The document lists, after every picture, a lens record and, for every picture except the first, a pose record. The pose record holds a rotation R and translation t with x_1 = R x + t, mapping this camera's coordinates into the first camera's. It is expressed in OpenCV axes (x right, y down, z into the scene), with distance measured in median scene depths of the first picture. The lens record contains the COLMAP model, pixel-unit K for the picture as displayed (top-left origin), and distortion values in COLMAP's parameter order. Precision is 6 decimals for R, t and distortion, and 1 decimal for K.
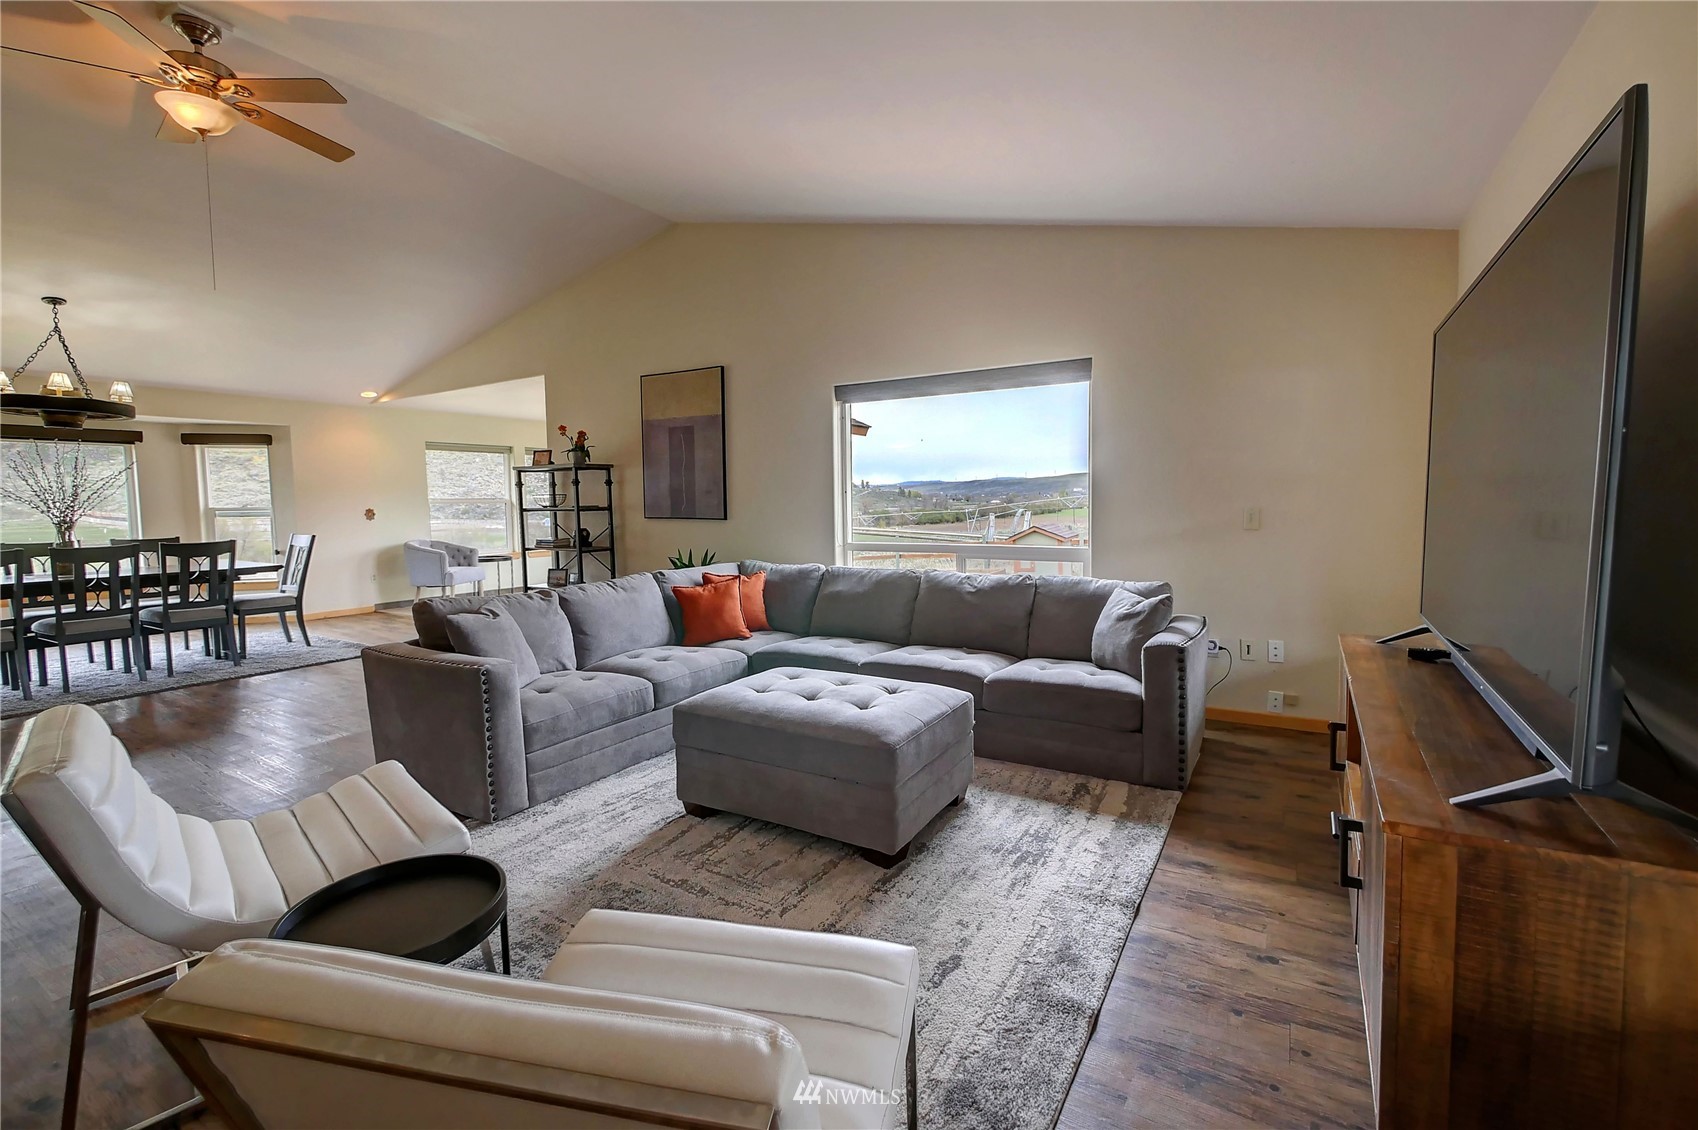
lens RADIAL K [[723.9, 0, 855.7], [0, 723.9, 556.4], [0, 0, 1]] dist [-0.006653, 0.000312]
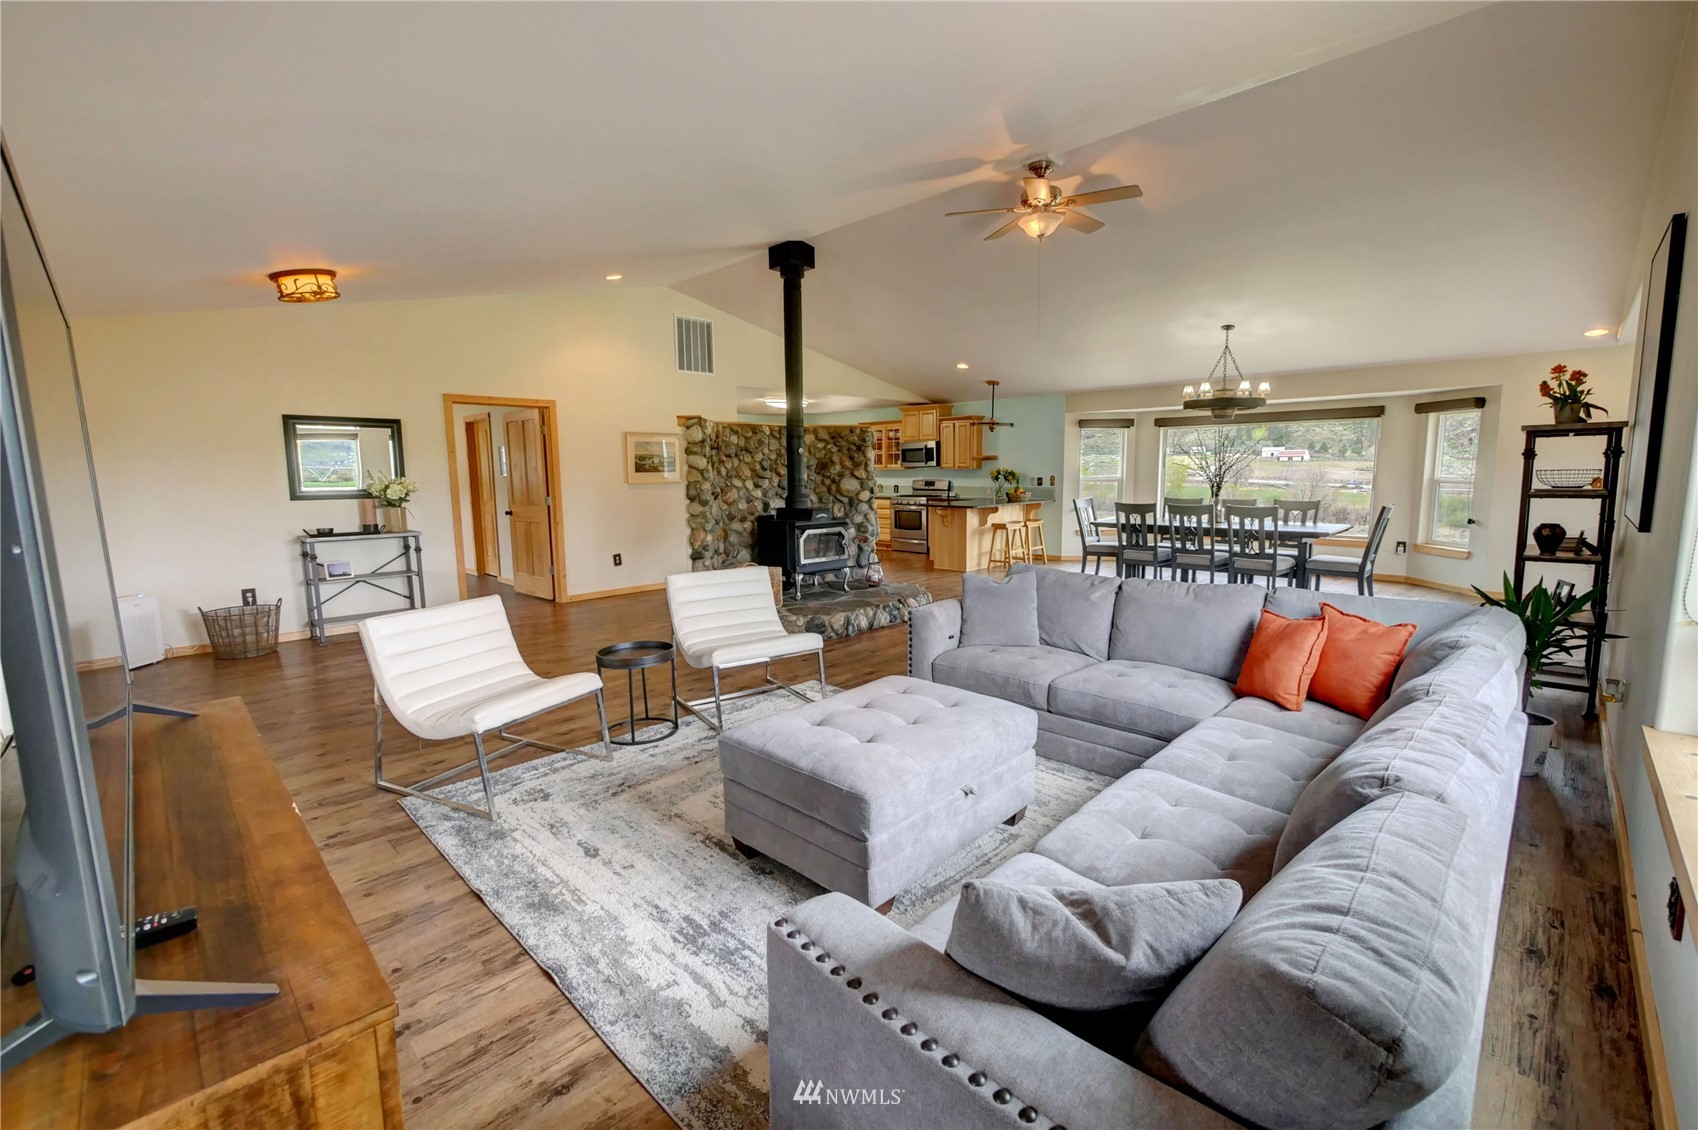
lens RADIAL K [[719.4, 0, 850.2], [0, 719.4, 549.6], [0, 0, 1]] dist [-0.004370, -0.000153]
pose [[-0.228376, 0.123113, -0.965758, 0.469840], [-0.059540, 0.988349, 0.140073, -0.082518], [0.971751, 0.089491, -0.218385, 0.640711]]
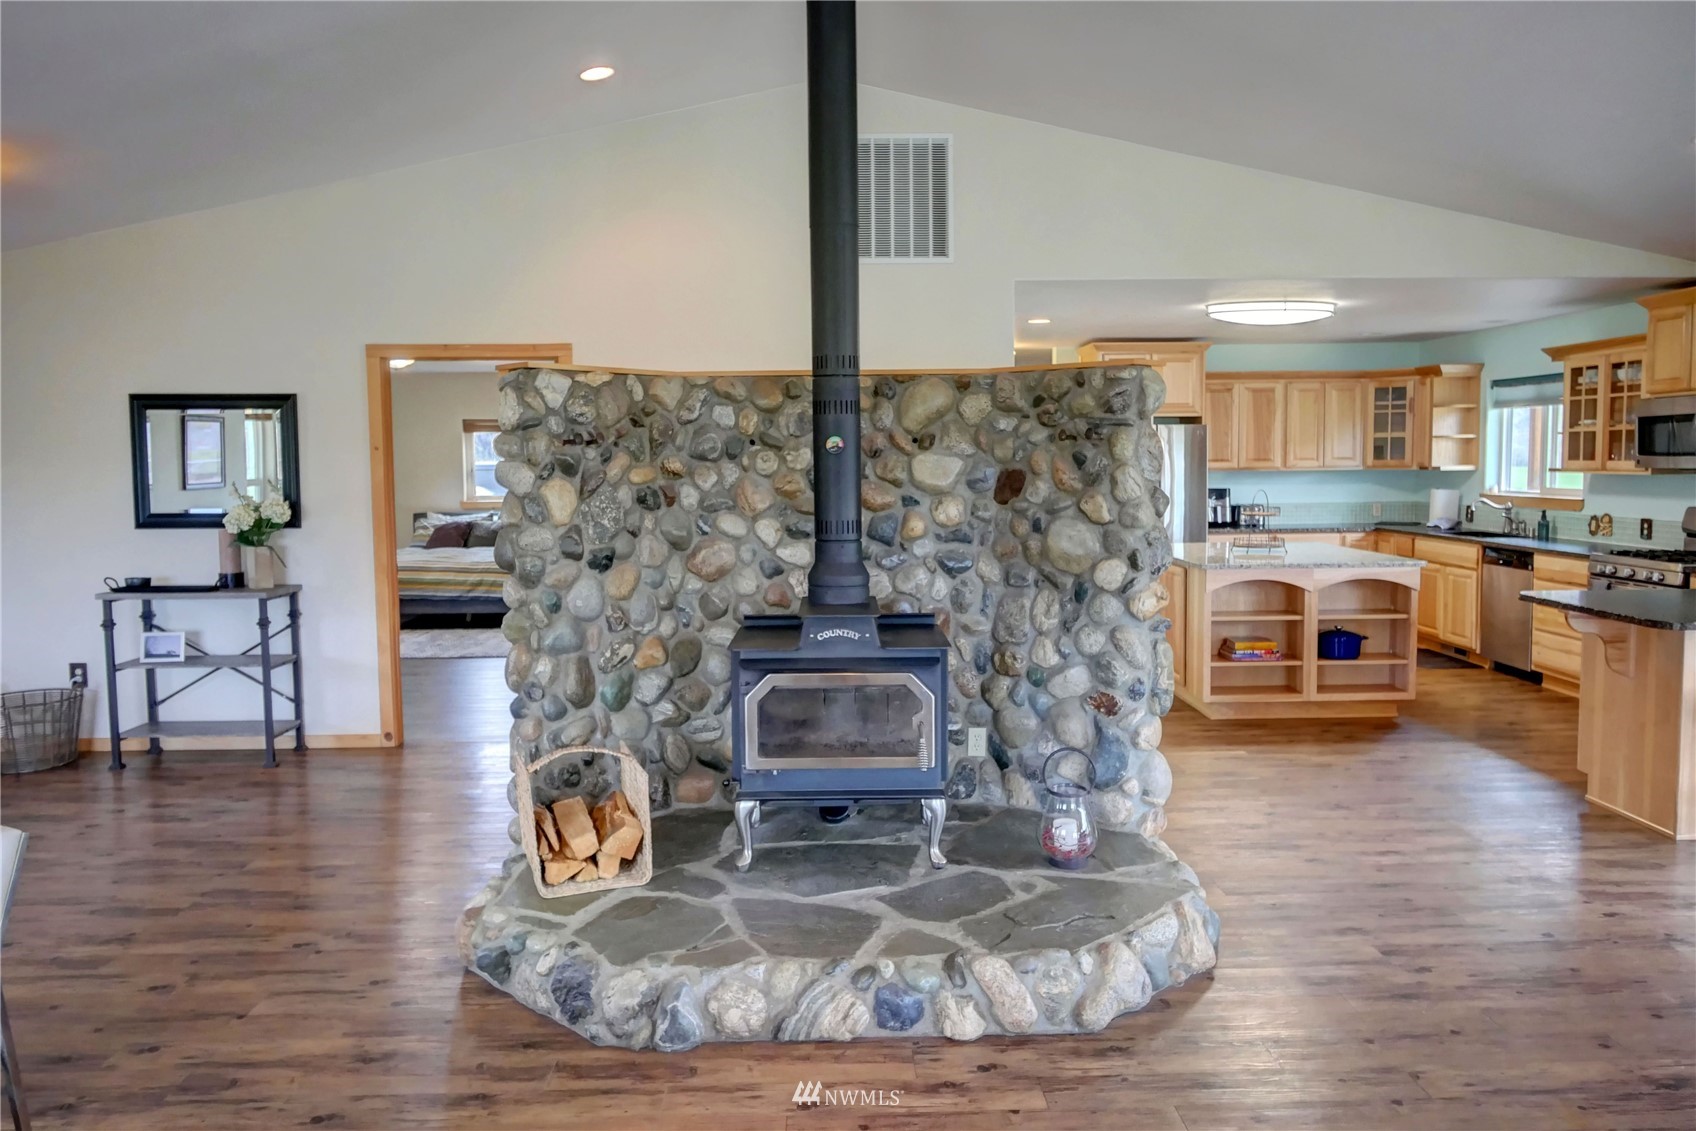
lens RADIAL K [[1197.6, 0, 852.9], [0, 1197.6, 529.6], [0, 0, 1]] dist [-0.003215, 0.002835]
pose [[-0.838615, 0.053343, -0.542106, -0.407150], [-0.021215, 0.991240, 0.130356, -0.119095], [0.544311, 0.120820, -0.830137, 0.915933]]
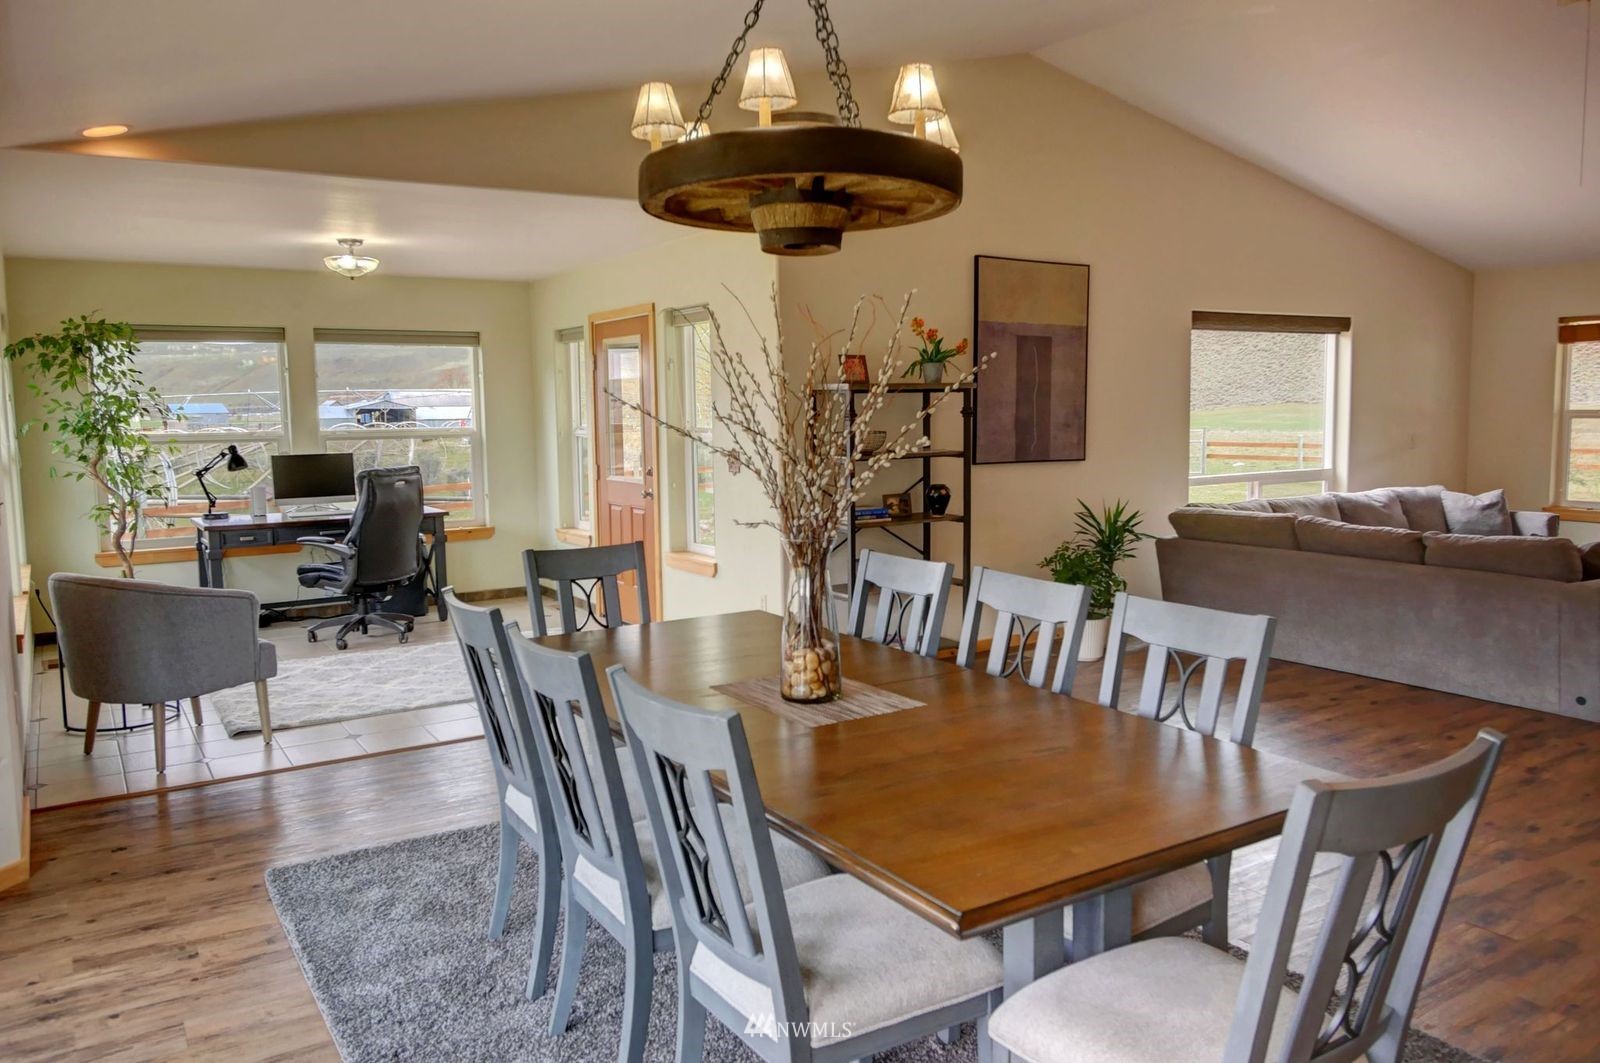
lens RADIAL K [[1170.3, 0, 799.5], [0, 1170.3, 519.6], [0, 0, 1]] dist [0.002670, -0.000634]
pose [[0.438439, -0.082471, 0.894969, -1.622574], [0.078972, 0.995465, 0.053045, -0.087487], [-0.895285, 0.047420, 0.442963, 0.796523]]
